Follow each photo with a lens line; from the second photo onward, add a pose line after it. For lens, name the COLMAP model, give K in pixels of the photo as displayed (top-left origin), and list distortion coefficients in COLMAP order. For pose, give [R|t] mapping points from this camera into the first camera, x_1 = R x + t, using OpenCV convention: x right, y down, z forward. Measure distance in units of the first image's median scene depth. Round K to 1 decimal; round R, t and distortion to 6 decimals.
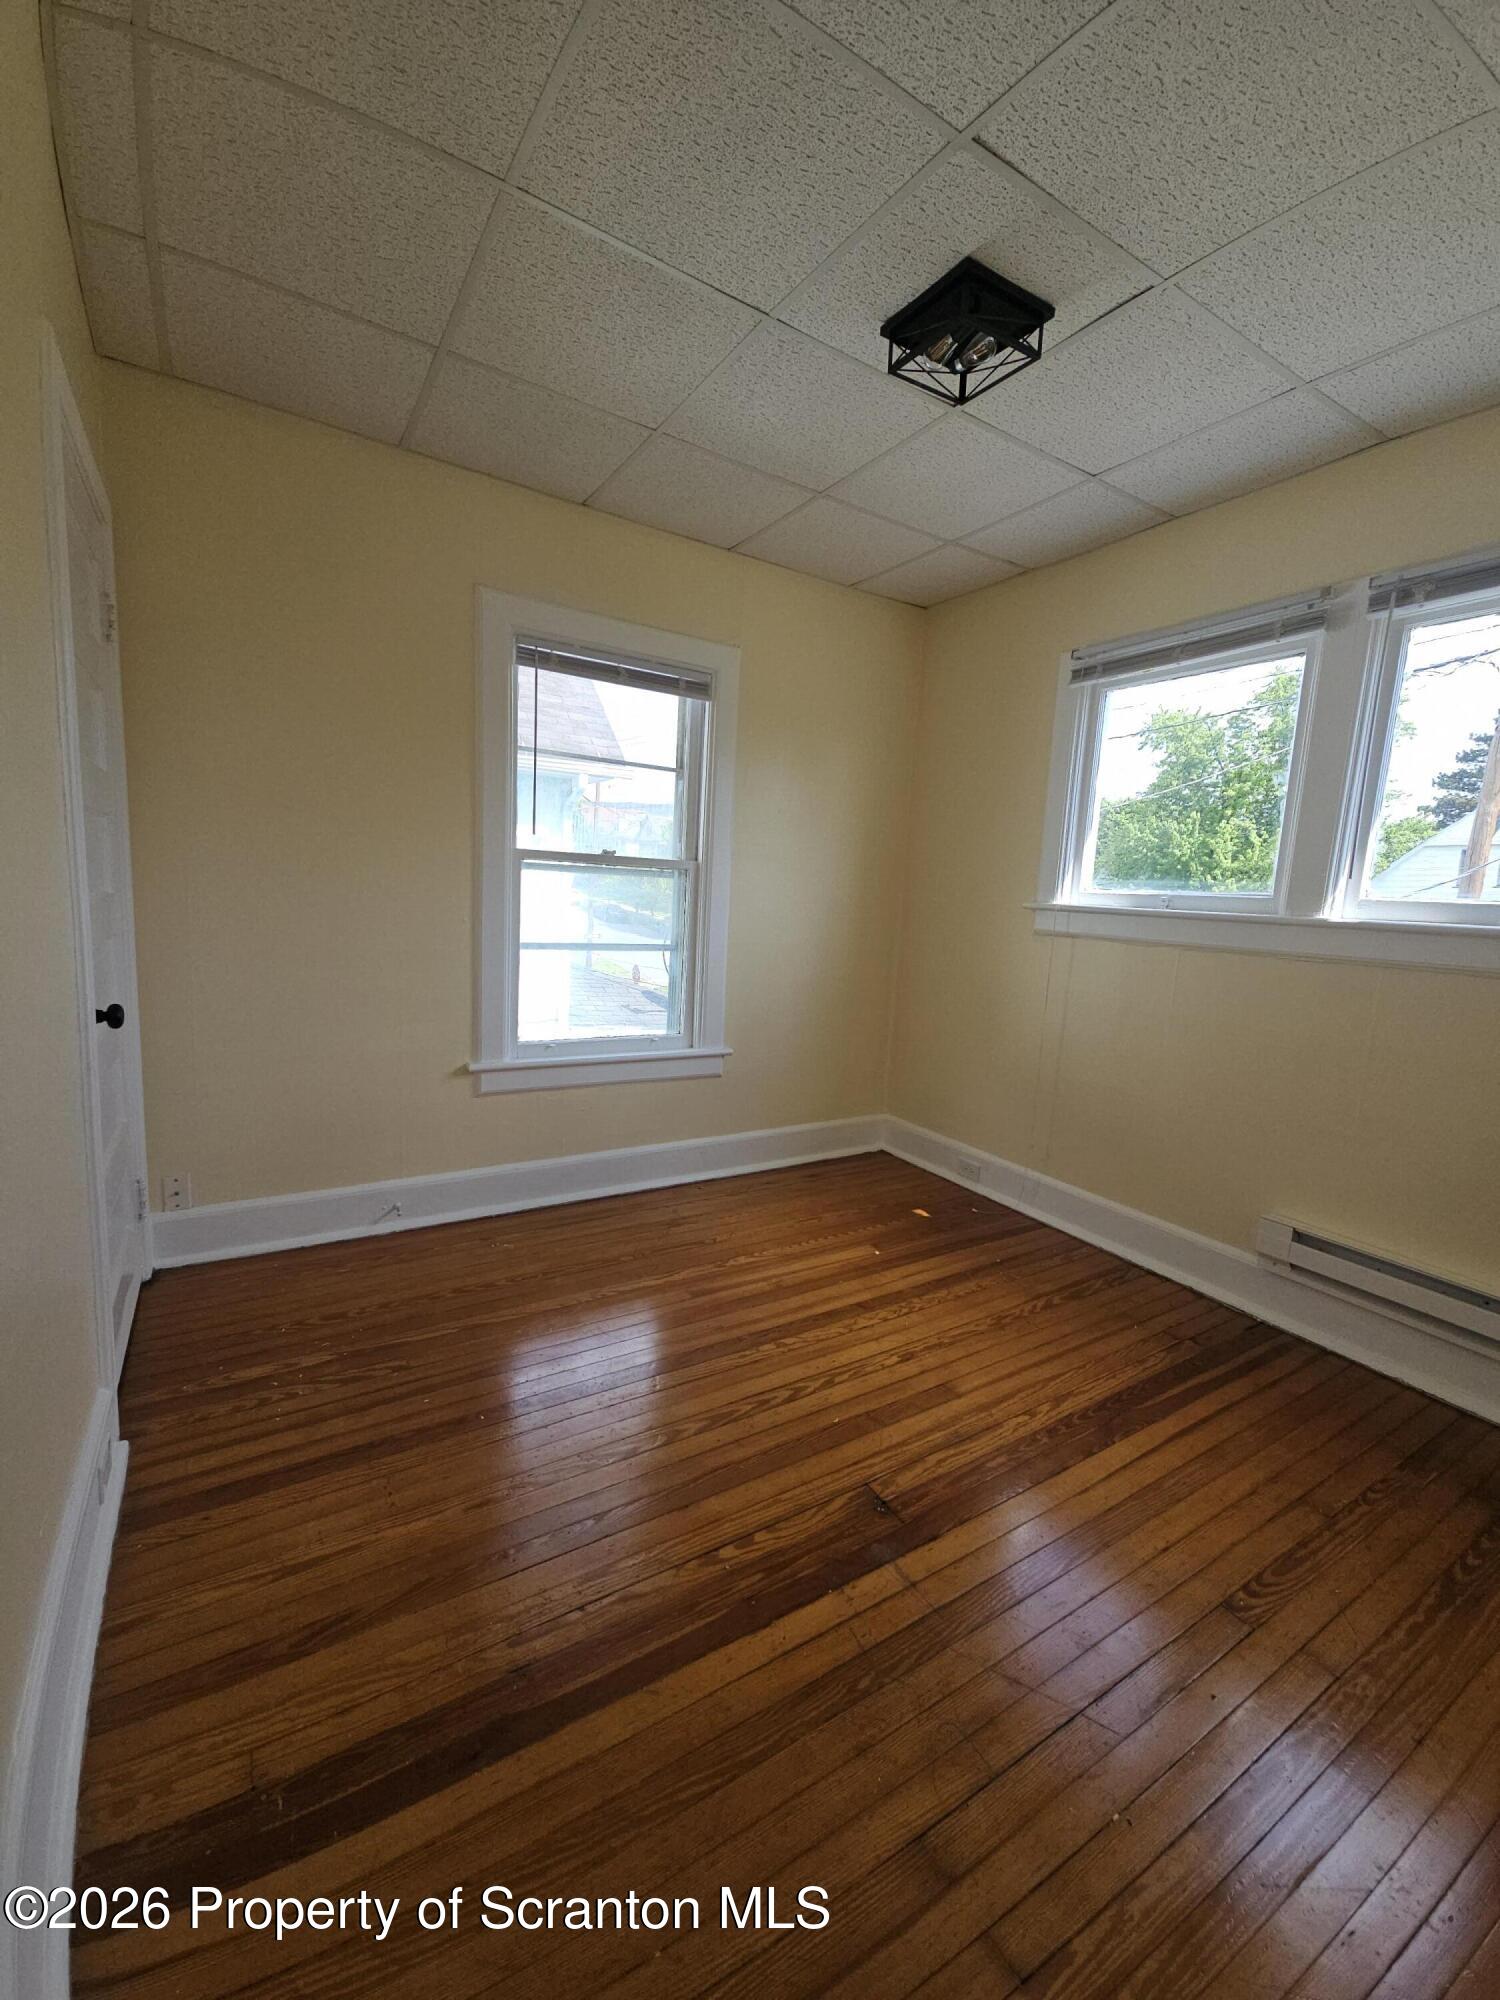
lens RADIAL K [[813.1, 0, 753.6], [0, 813.1, 1003.6], [0, 0, 1]] dist [-0.000599, -0.000203]
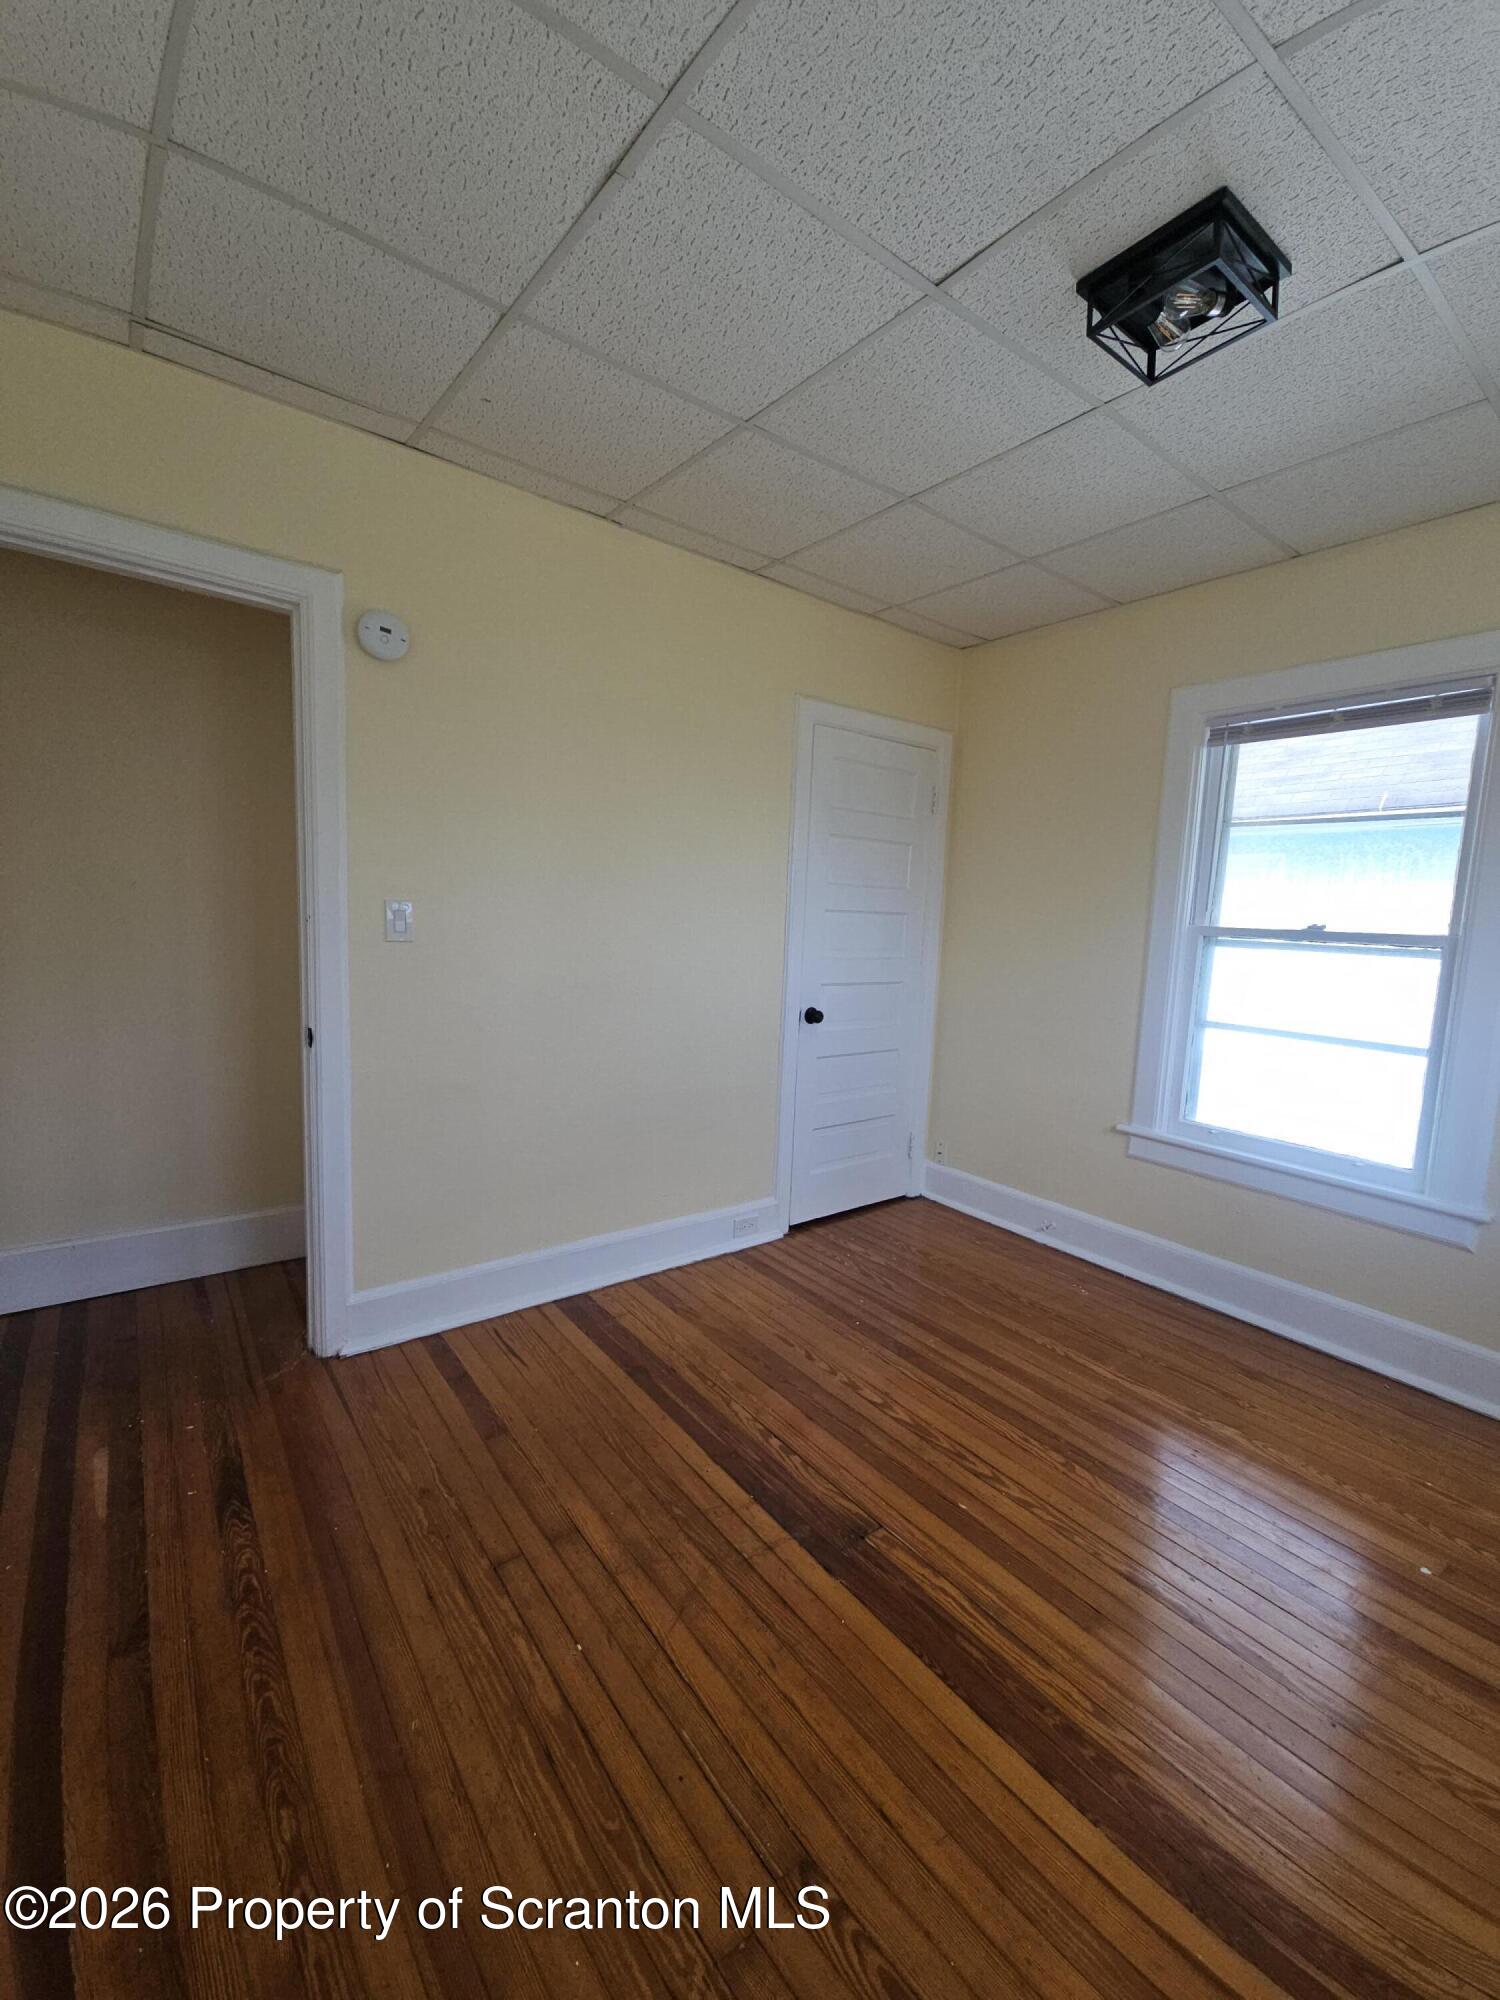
lens RADIAL K [[813.1, 0, 753.6], [0, 813.1, 1003.6], [0, 0, 1]] dist [-0.000599, -0.000203]
pose [[0.106008, 0.063466, -0.992338, 0.771701], [-0.179095, 0.982859, 0.043728, -0.049477], [0.978104, 0.173087, 0.115557, 0.431415]]
